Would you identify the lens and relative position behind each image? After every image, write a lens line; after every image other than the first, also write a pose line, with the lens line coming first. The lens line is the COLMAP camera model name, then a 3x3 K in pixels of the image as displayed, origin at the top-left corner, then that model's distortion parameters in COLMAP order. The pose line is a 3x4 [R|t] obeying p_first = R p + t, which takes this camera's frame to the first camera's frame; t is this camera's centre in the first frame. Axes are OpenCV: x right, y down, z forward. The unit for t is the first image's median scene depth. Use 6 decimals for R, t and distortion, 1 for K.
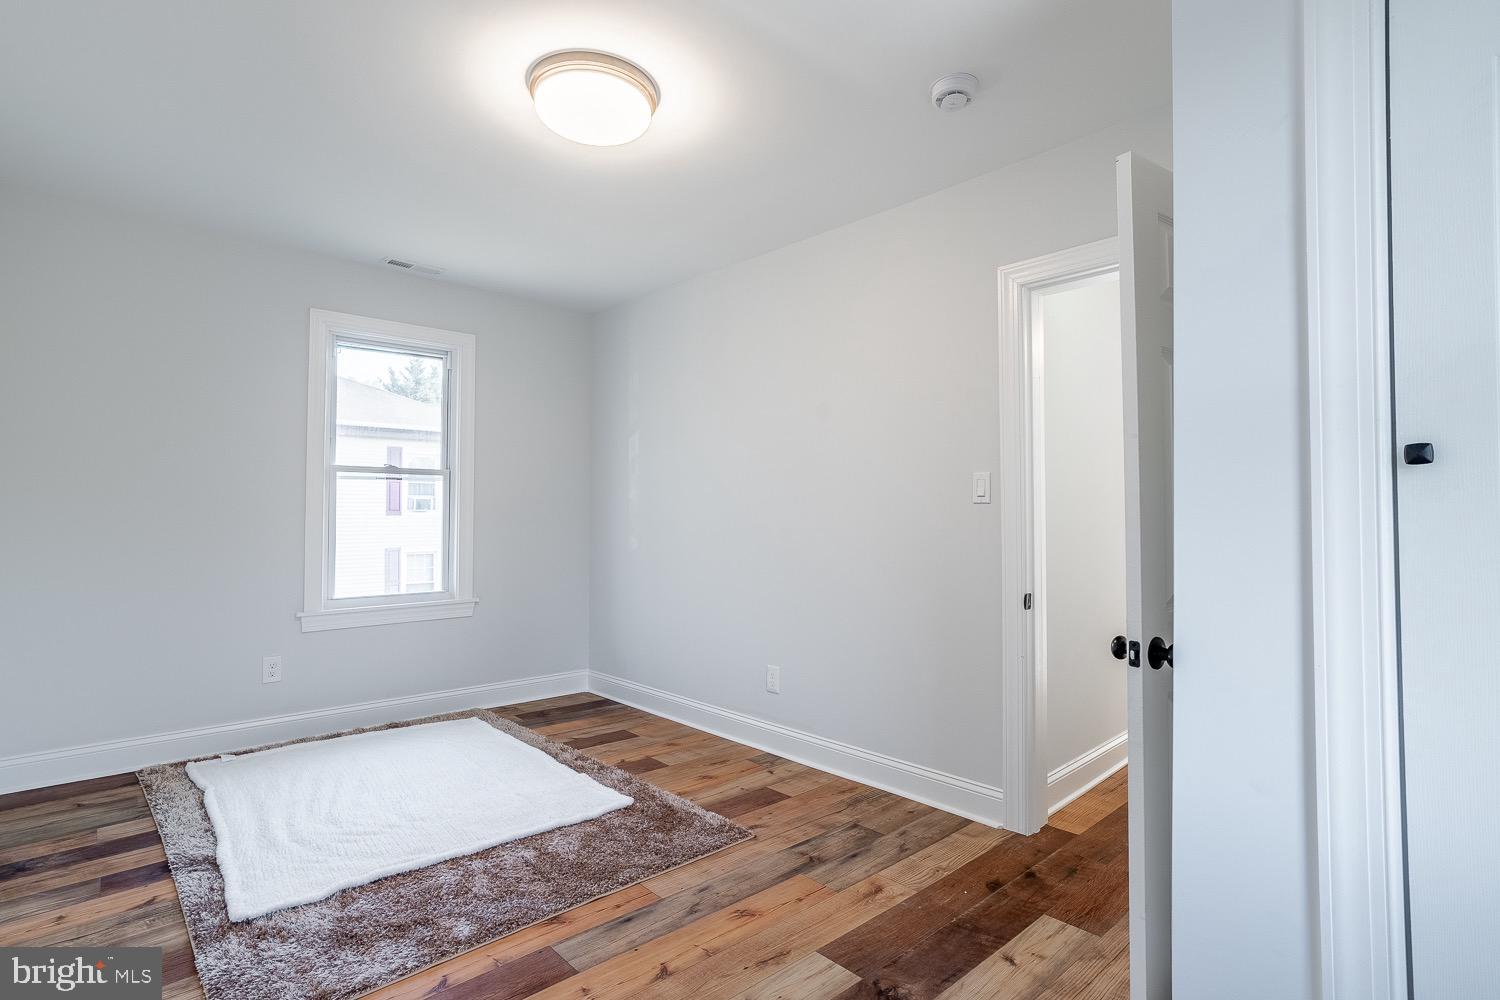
lens RADIAL K [[732.2, 0, 750.8], [0, 732.2, 497.4], [0, 0, 1]] dist [-0.037828, 0.024081]
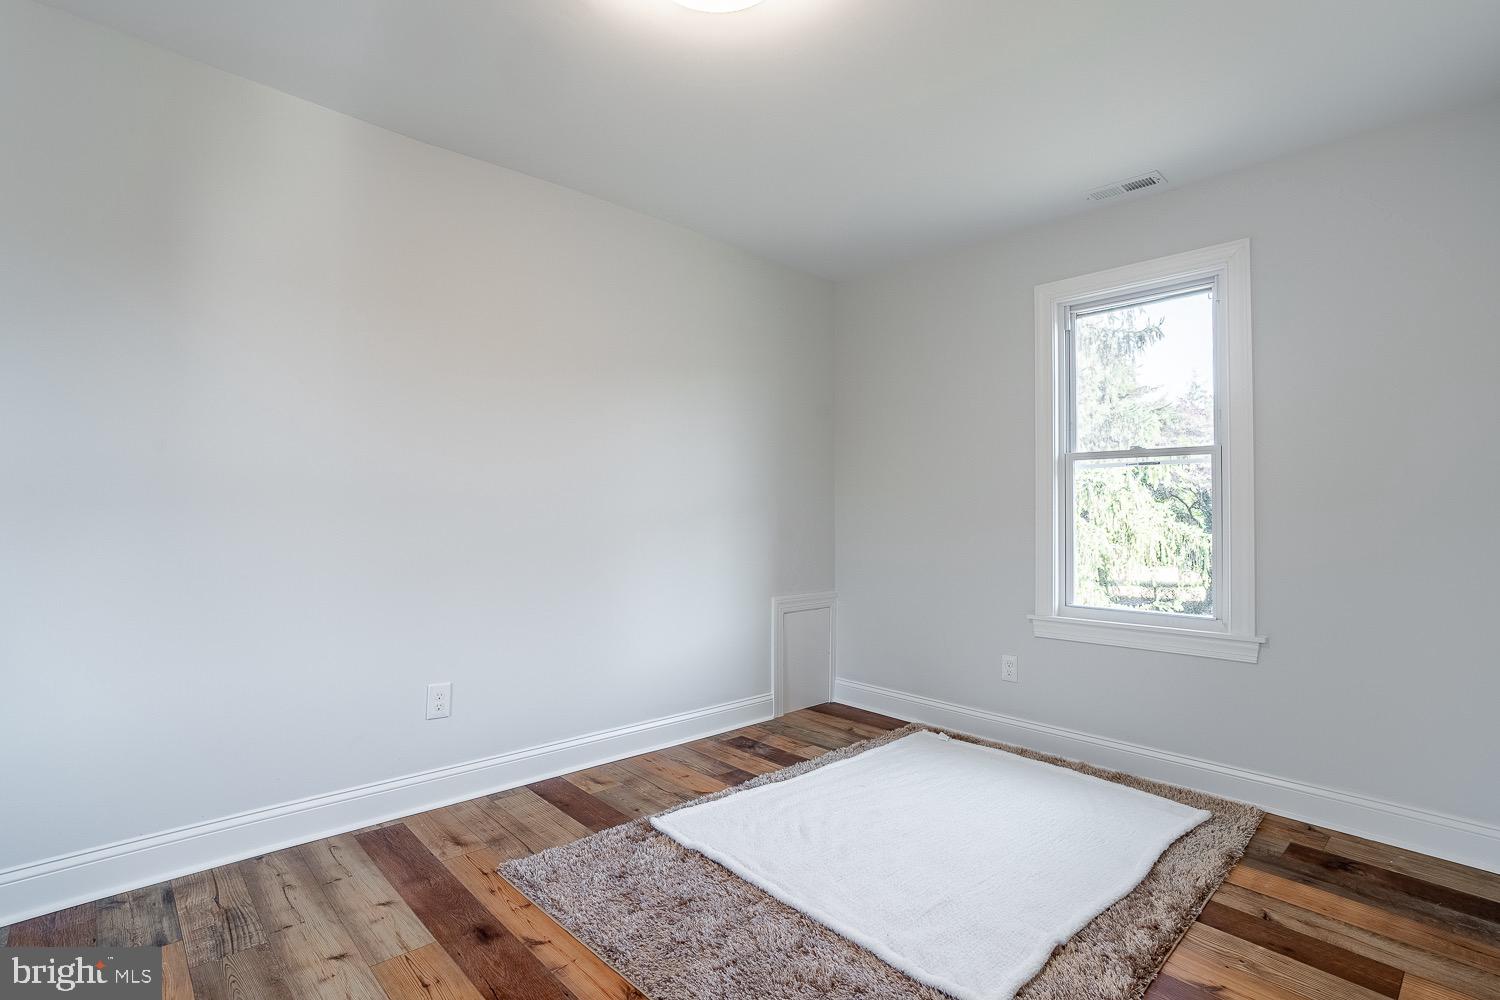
lens RADIAL K [[732.2, 0, 756.2], [0, 732.2, 497.1], [0, 0, 1]] dist [-0.037828, 0.024081]
pose [[0.002822, -0.022429, -0.999744, 0.414224], [0.018515, 0.999578, -0.022373, 0.028720], [0.999825, -0.018447, 0.003237, 0.840610]]
